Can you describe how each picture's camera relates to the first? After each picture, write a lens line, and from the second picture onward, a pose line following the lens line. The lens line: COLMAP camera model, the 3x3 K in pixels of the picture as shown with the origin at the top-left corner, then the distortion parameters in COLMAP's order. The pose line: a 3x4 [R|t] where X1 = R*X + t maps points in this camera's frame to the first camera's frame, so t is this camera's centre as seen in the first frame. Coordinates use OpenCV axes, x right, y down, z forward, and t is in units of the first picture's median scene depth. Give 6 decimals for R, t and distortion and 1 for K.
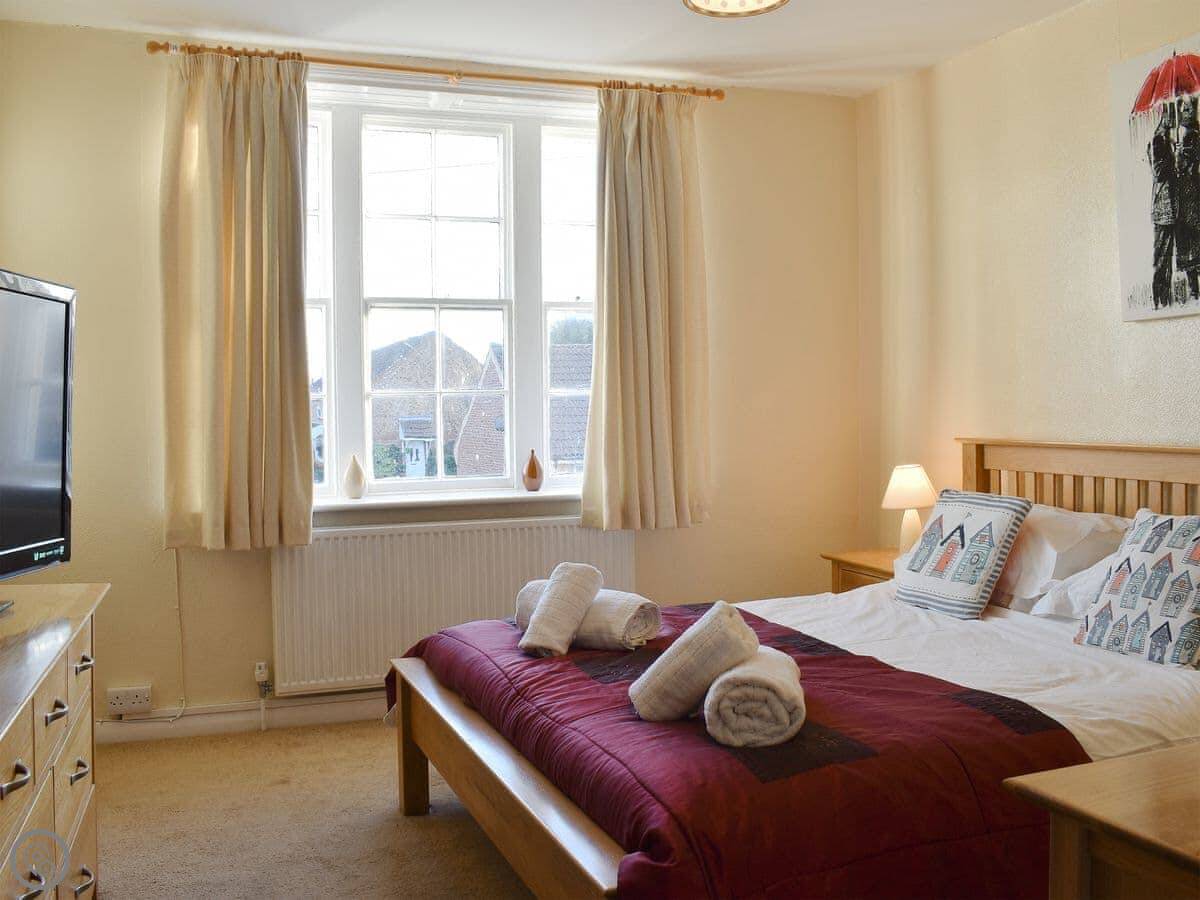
lens RADIAL K [[1080.8, 0, 548.1], [0, 1080.8, 454.1], [0, 0, 1]] dist [-0.124468, 0.066532]
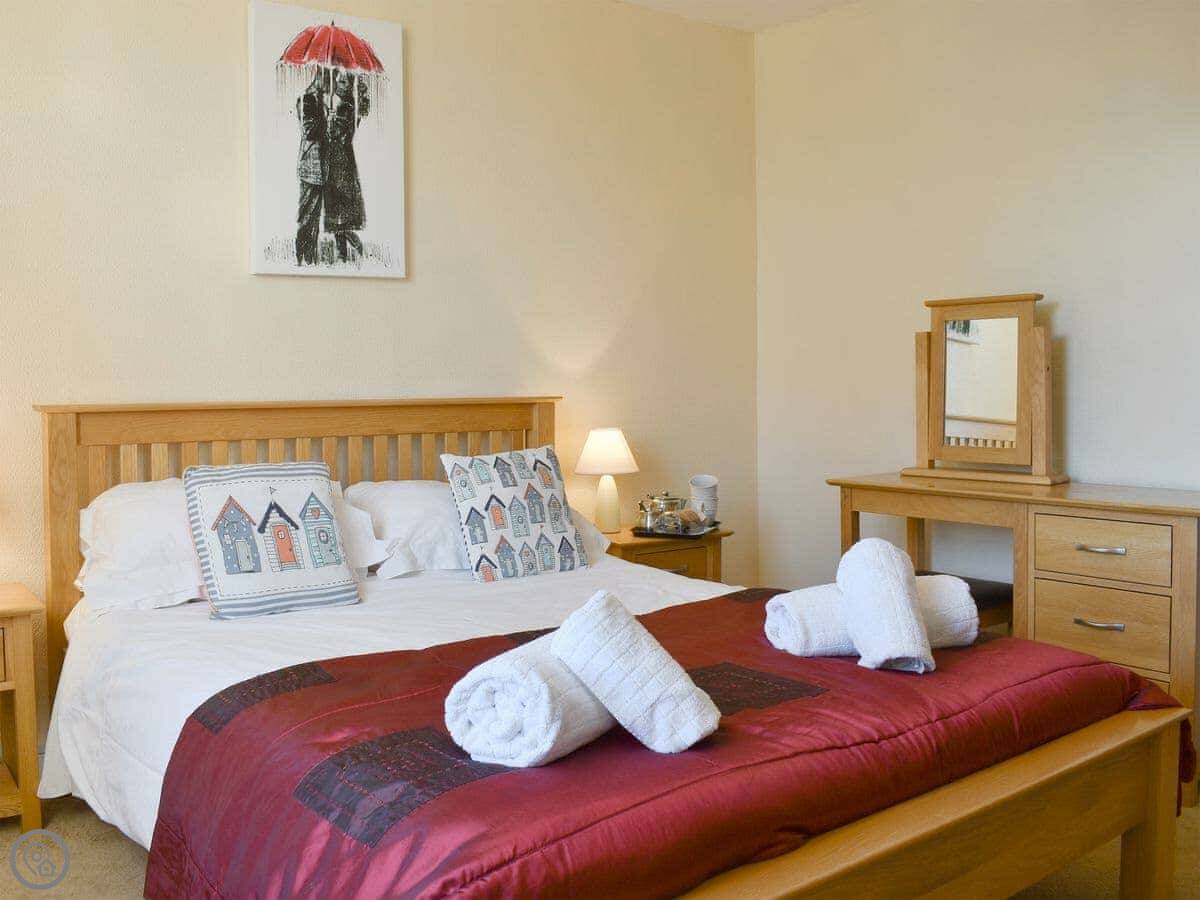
lens RADIAL K [[1080.8, 0, 548.1], [0, 1080.8, 454.1], [0, 0, 1]] dist [-0.124468, 0.066532]
pose [[-0.268272, -0.048422, 0.962126, -0.487361], [0.054349, 0.996385, 0.065300, -0.013753], [-0.961809, 0.069809, -0.264670, 1.085847]]
